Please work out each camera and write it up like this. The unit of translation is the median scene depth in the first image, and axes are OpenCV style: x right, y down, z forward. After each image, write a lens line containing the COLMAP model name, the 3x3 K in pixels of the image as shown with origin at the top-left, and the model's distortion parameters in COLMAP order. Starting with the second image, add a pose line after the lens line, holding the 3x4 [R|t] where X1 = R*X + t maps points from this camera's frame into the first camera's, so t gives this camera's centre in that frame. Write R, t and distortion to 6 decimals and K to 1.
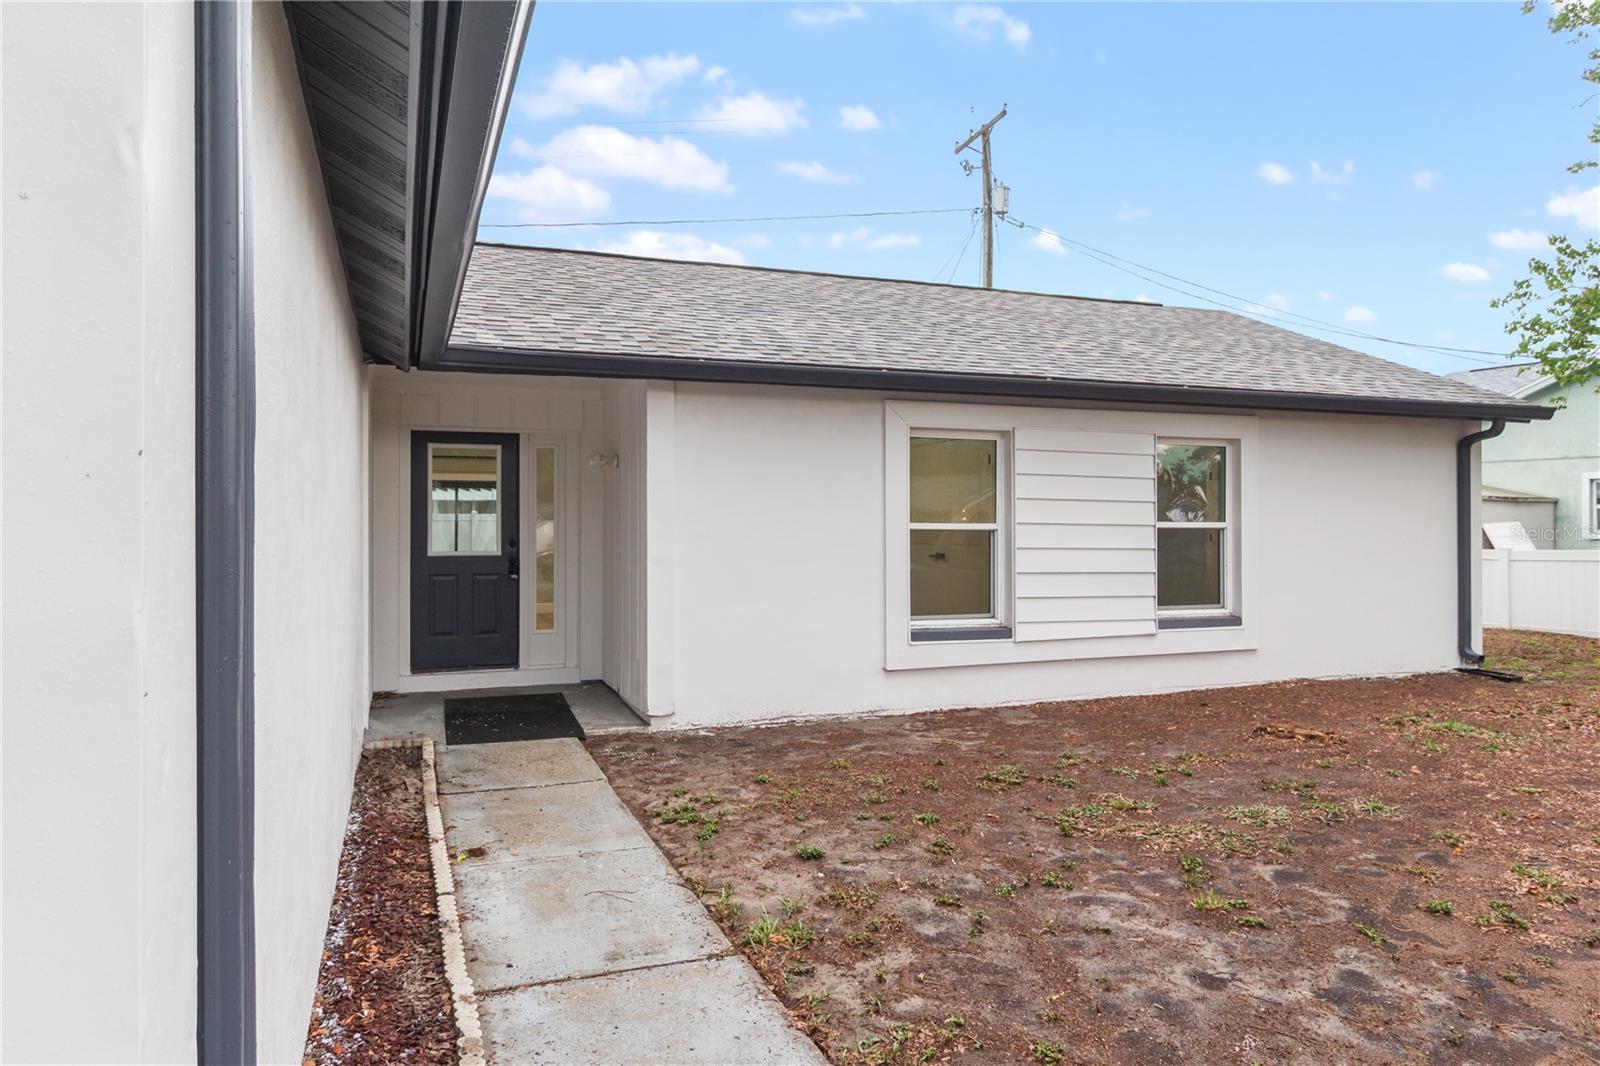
lens RADIAL K [[1027.7, 0, 798.9], [0, 1027.7, 525.0], [0, 0, 1]] dist [0.001025, 0.000648]
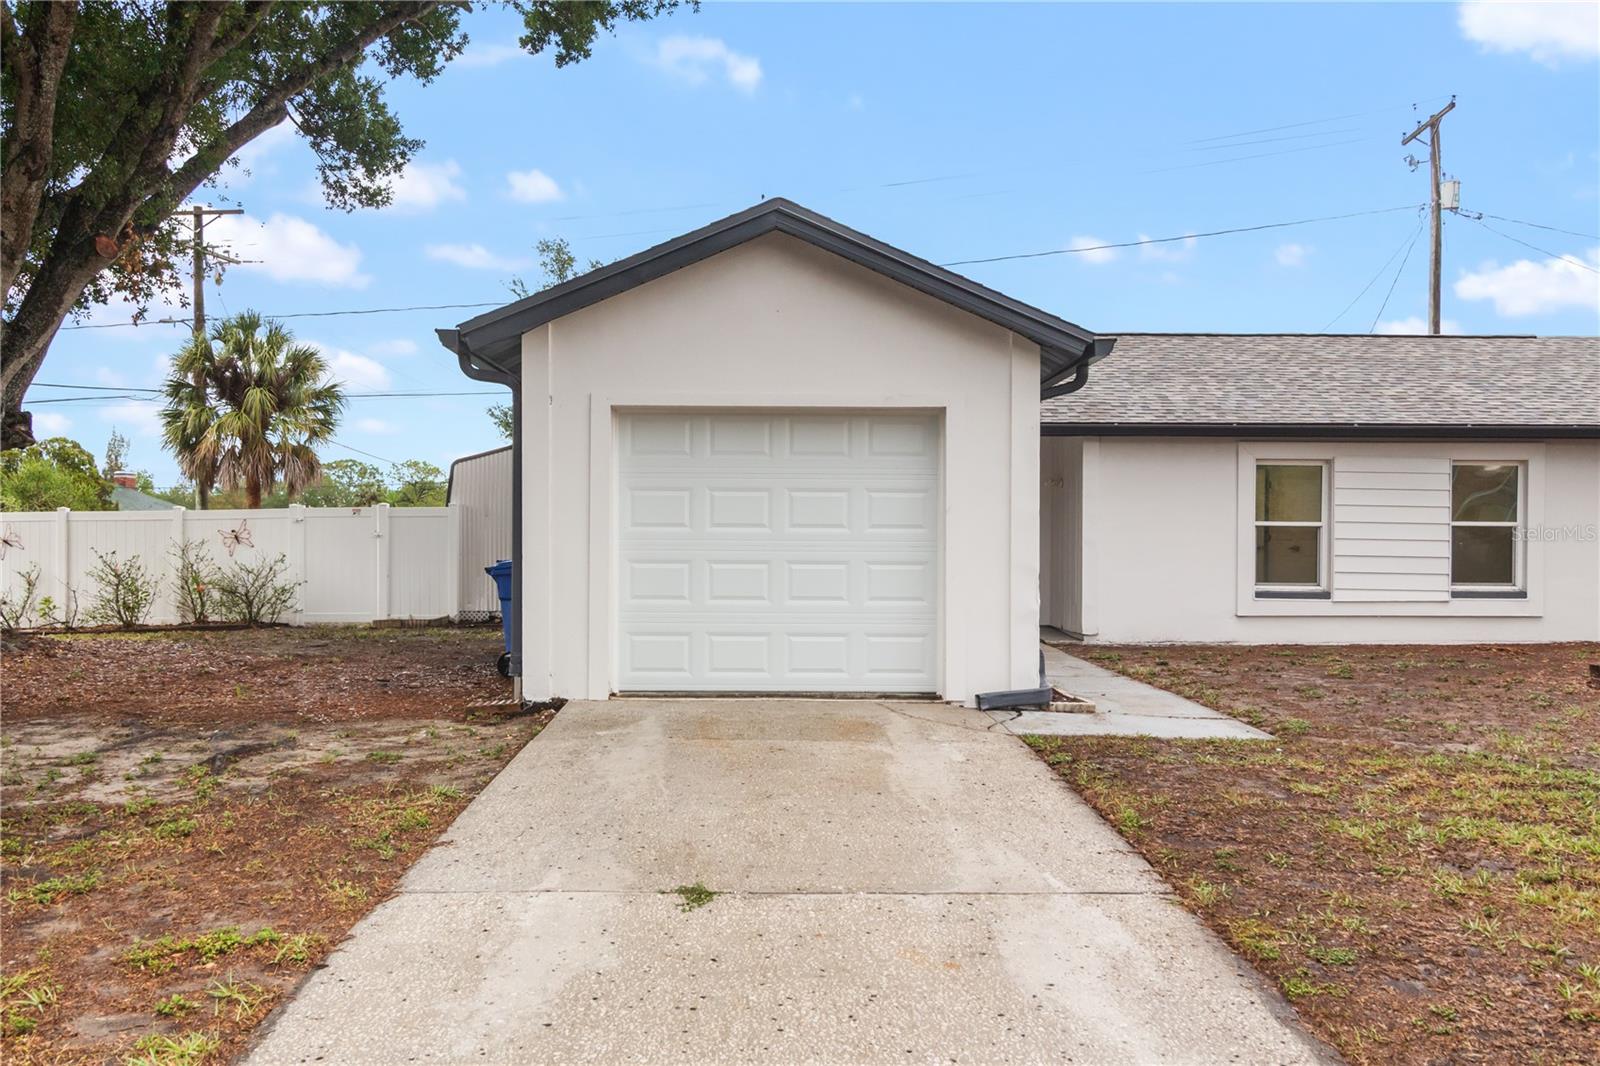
lens RADIAL K [[1290.1, 0, 793.9], [0, 1290.1, 572.6], [0, 0, 1]] dist [-0.000185, 0.003051]
pose [[0.940296, 0.008111, -0.340262, 0.104678], [-0.003454, 0.999892, 0.014290, 0.044351], [0.340341, -0.012261, 0.940222, -0.942767]]
